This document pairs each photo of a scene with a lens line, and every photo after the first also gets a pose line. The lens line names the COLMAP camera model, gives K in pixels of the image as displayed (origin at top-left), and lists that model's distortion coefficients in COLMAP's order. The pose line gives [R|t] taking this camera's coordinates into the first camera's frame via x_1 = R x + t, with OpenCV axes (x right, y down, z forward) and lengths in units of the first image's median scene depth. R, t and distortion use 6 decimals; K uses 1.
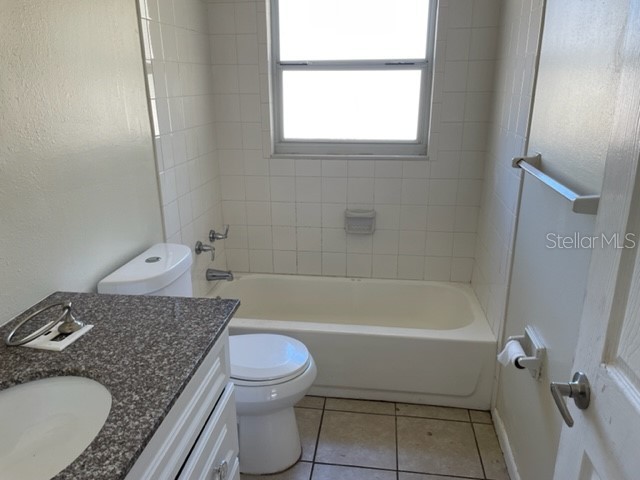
lens RADIAL K [[486.5, 0, 316.0], [0, 486.5, 242.5], [0, 0, 1]] dist [0.100934, -0.137290]
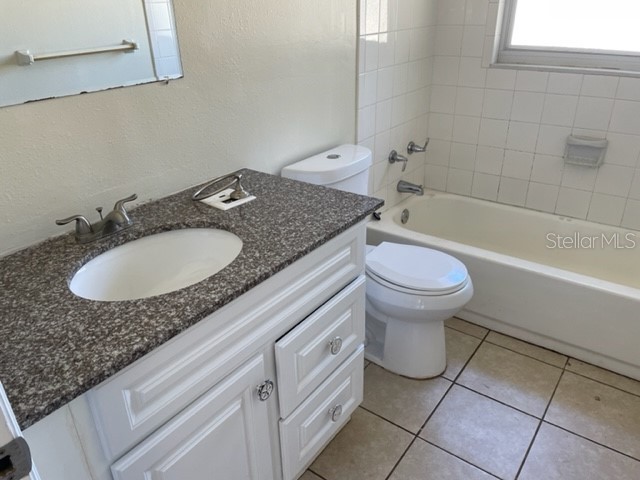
lens RADIAL K [[486.5, 0, 316.0], [0, 486.5, 242.5], [0, 0, 1]] dist [0.100934, -0.137290]
pose [[0.877807, 0.204270, -0.433276, 0.123931], [-0.136494, 0.973683, 0.182513, 0.026148], [0.459156, -0.101071, 0.882587, 0.020614]]
